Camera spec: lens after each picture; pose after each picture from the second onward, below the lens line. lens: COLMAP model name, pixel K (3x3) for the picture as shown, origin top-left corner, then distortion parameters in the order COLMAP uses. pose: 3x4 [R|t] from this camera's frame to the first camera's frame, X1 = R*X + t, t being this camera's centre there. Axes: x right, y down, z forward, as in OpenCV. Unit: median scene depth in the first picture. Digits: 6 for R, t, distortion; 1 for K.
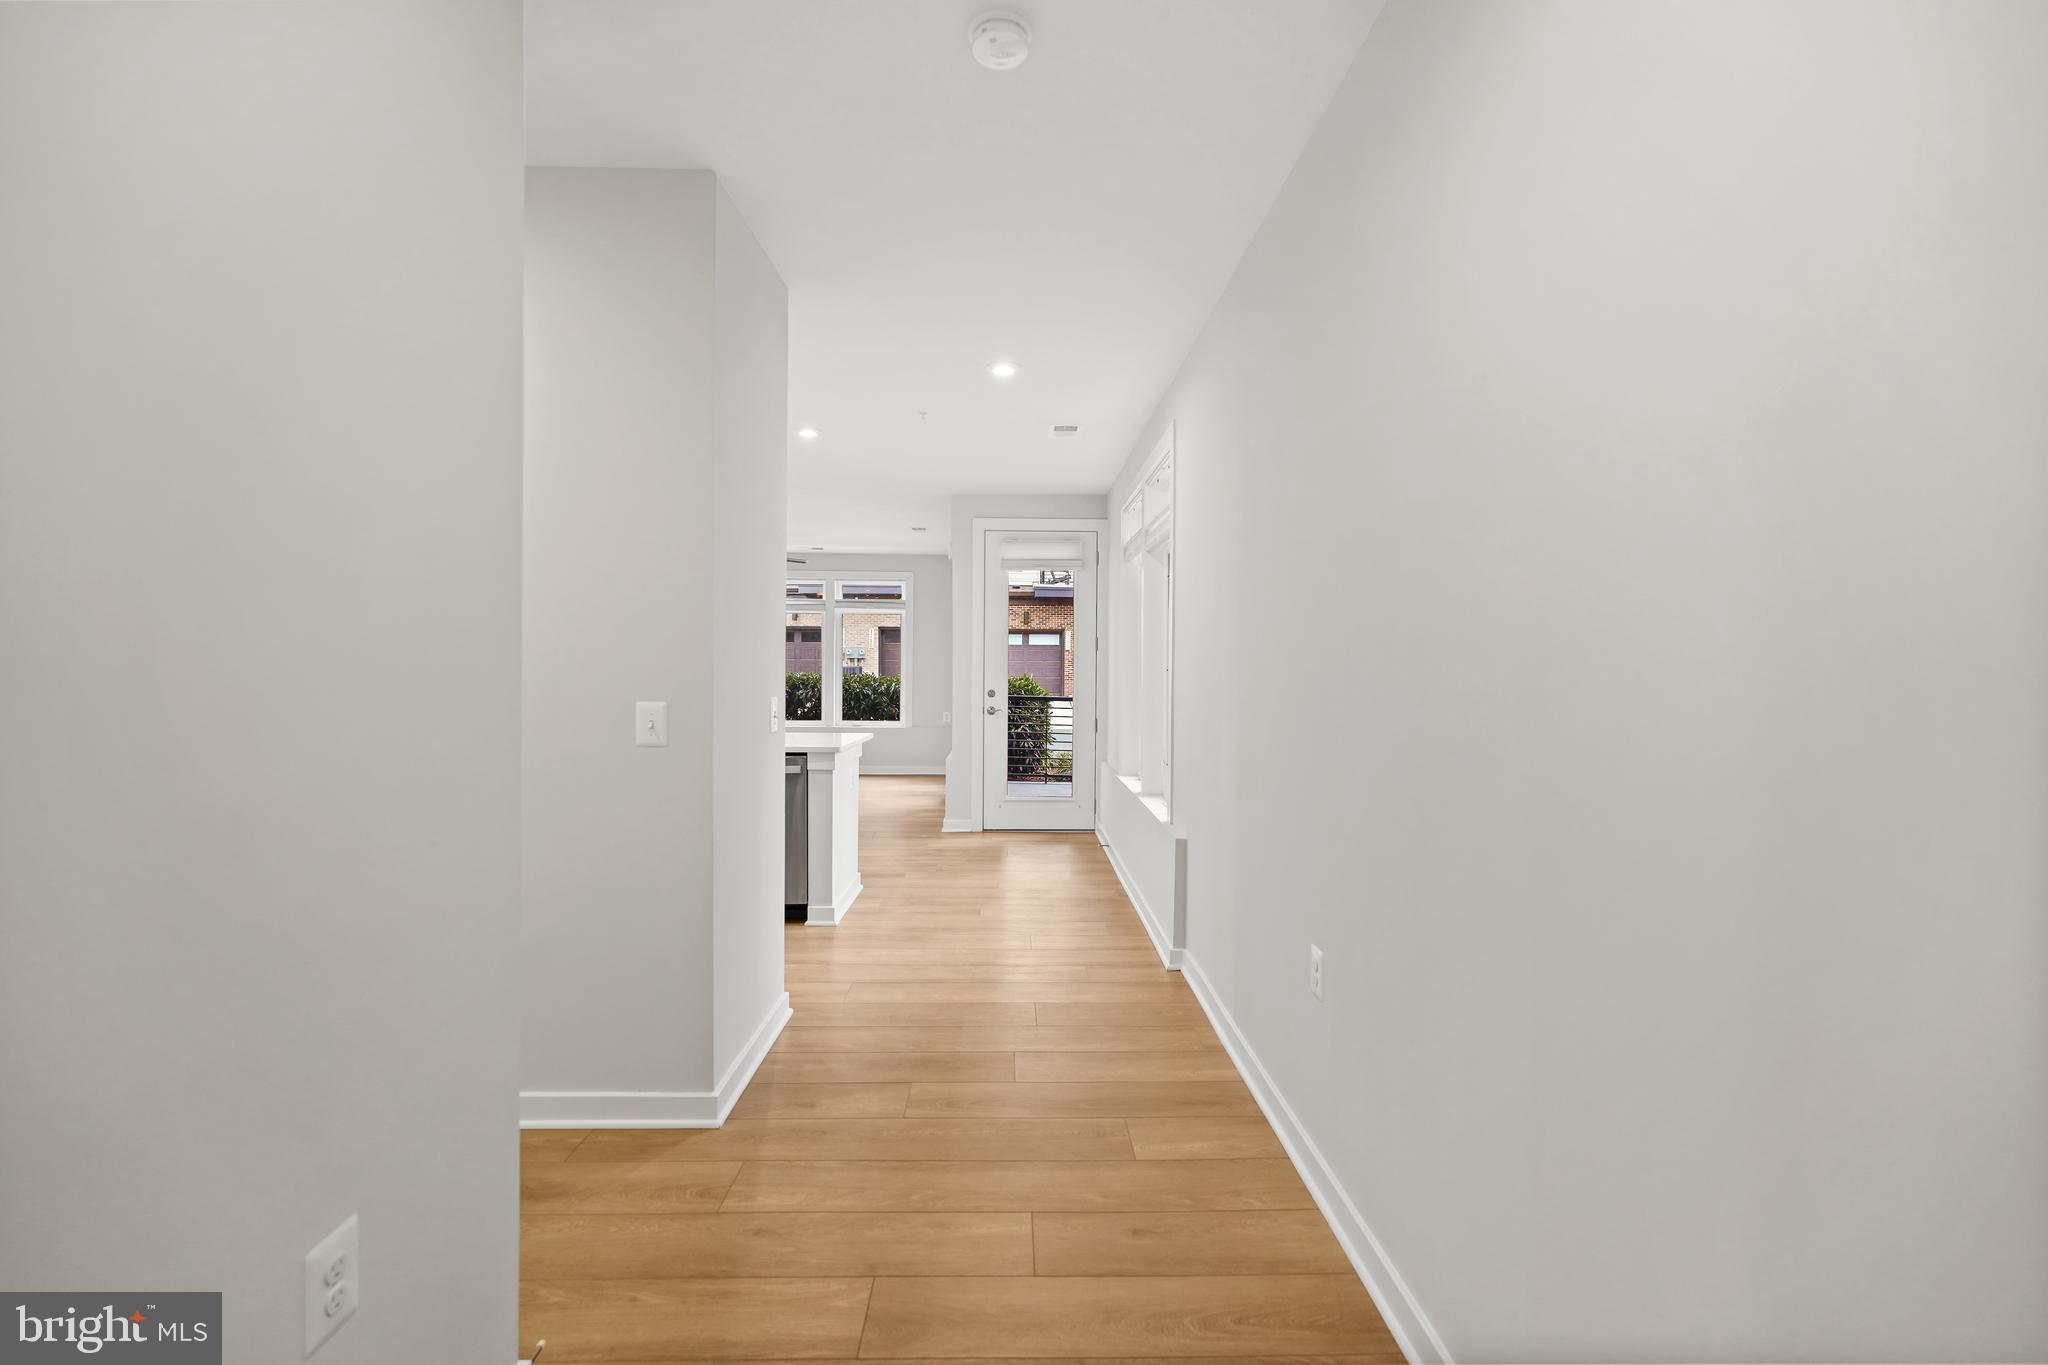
lens RADIAL K [[905.5, 0, 1030.7], [0, 905.5, 680.1], [0, 0, 1]] dist [-0.020106, 0.010487]
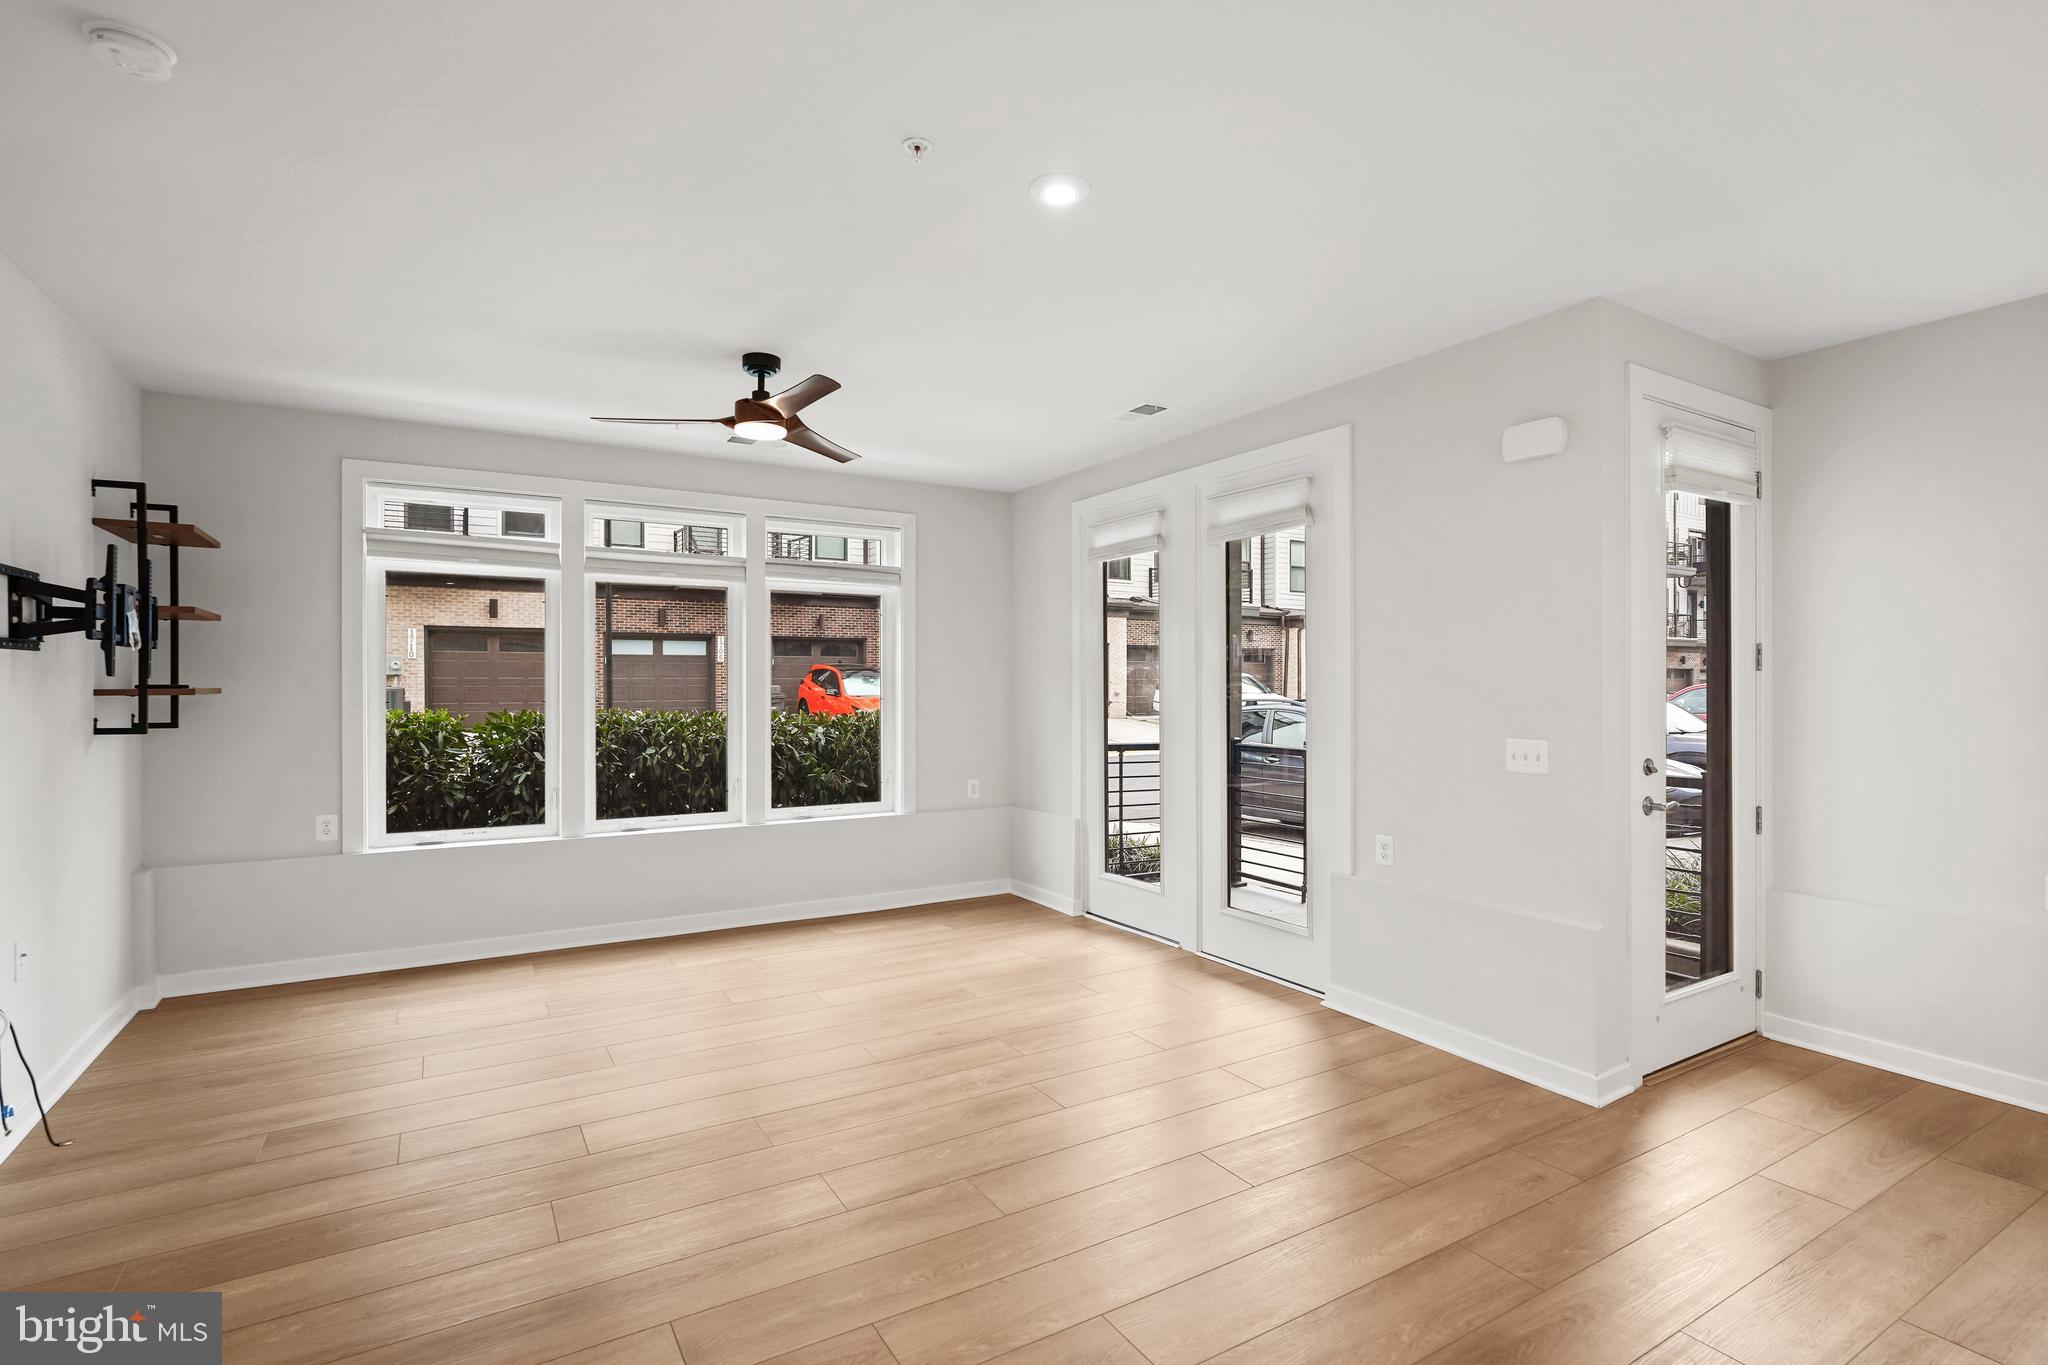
lens RADIAL K [[974.3, 0, 1021.1], [0, 974.3, 686.0], [0, 0, 1]] dist [-0.001947, 0.001041]
pose [[0.867050, -0.008944, 0.498140, -0.335866], [0.013216, 0.999900, -0.005050, -0.016099], [-0.498045, 0.010962, 0.867082, 0.456556]]
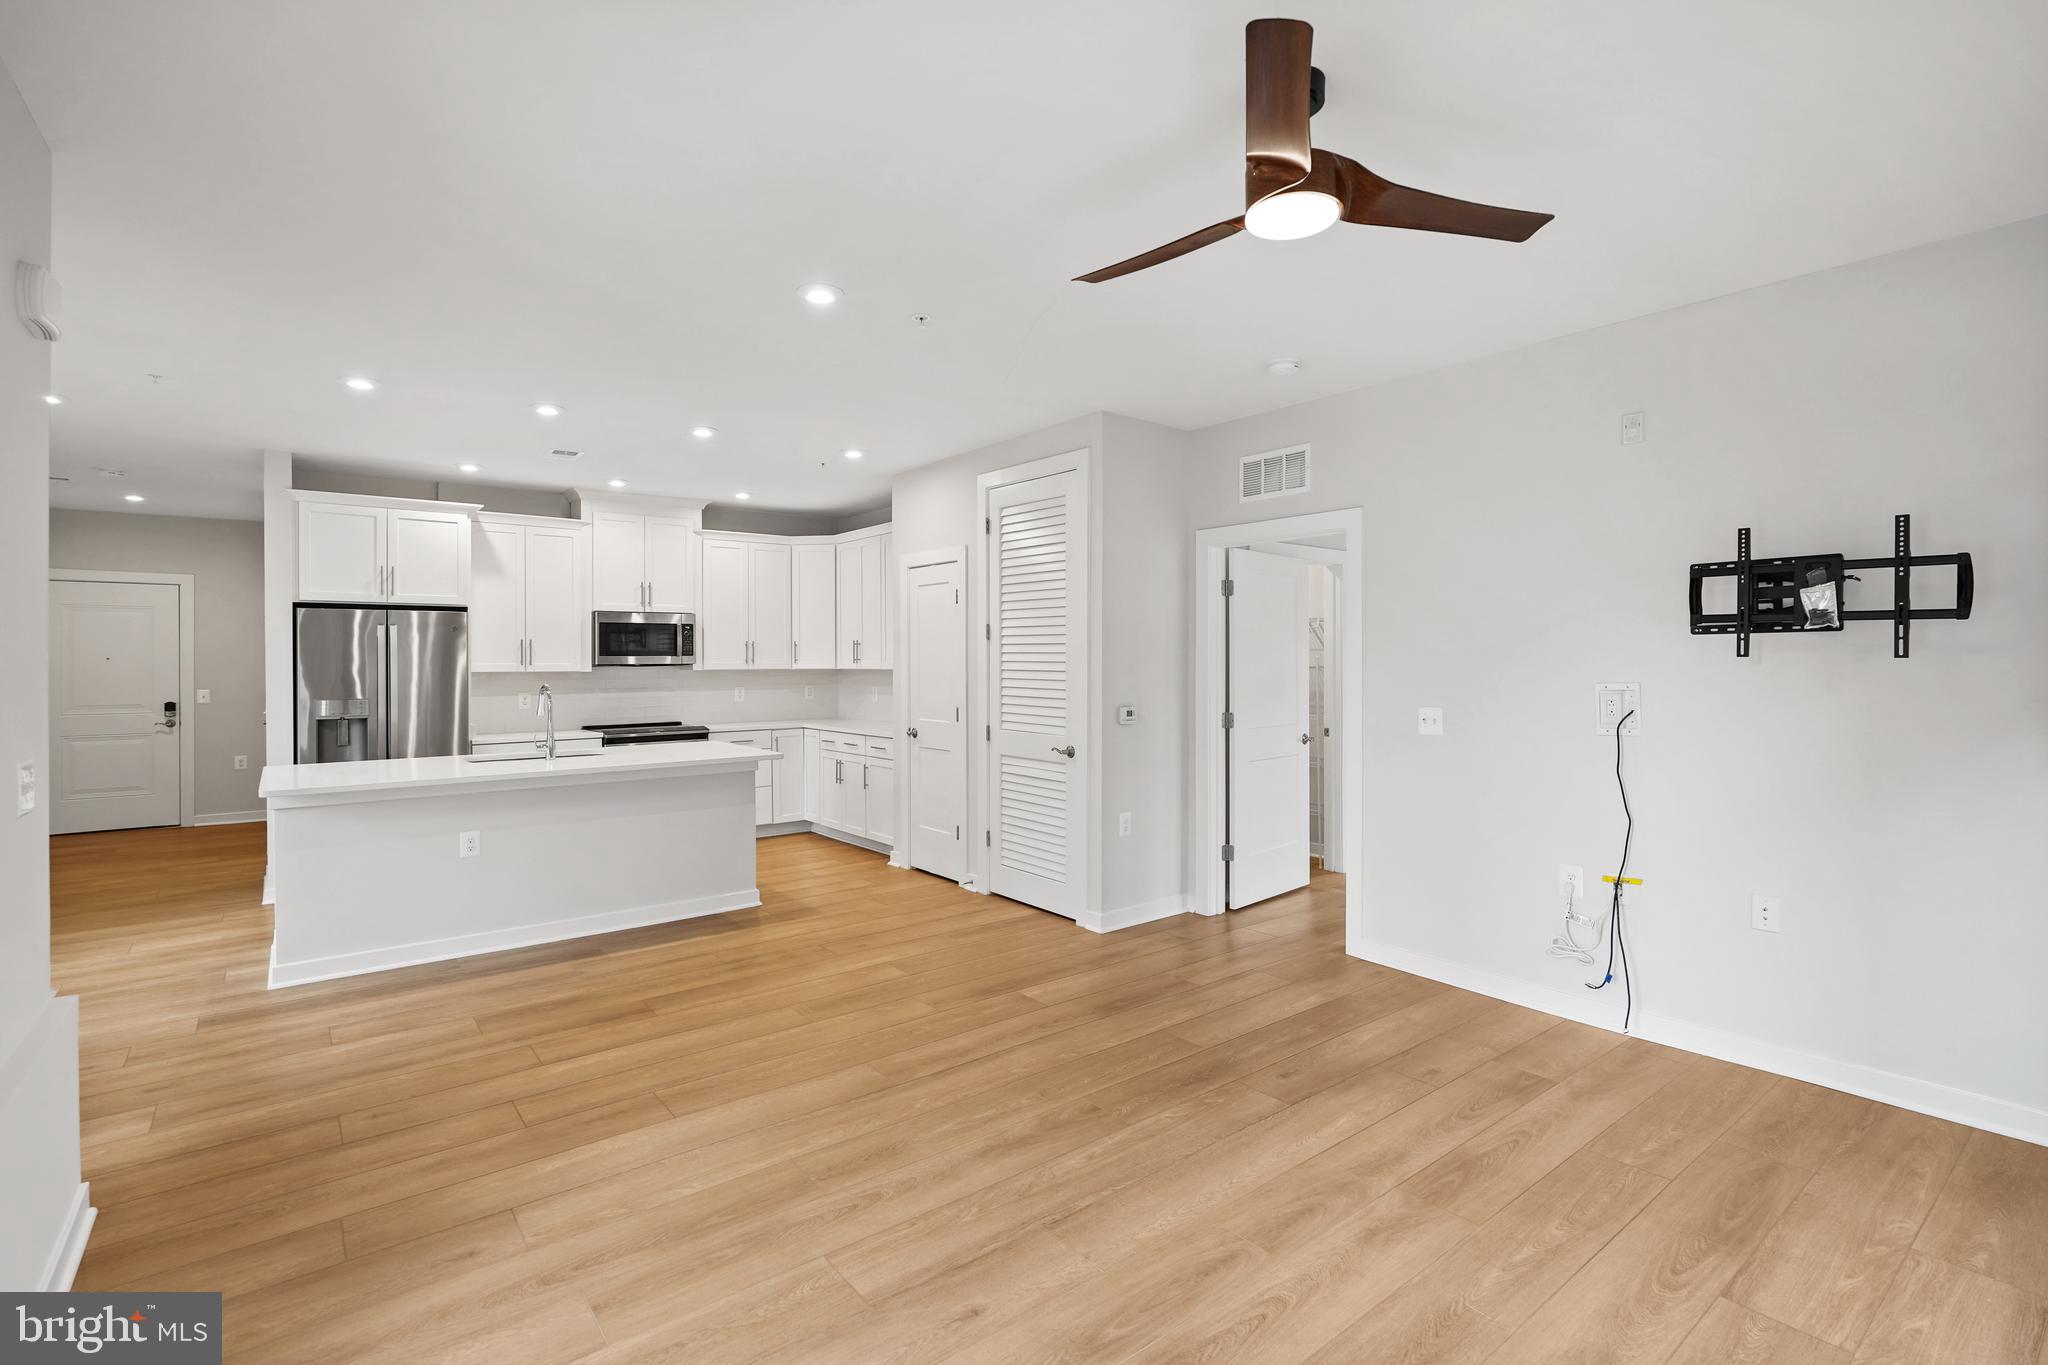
lens RADIAL K [[942.2, 0, 1024.7], [0, 942.2, 668.7], [0, 0, 1]] dist [-0.001157, -0.000121]
pose [[-0.795812, -0.003890, -0.605531, -0.098709], [-0.013186, 0.999854, 0.010906, -0.020027], [0.605400, 0.016663, -0.795747, 0.898566]]
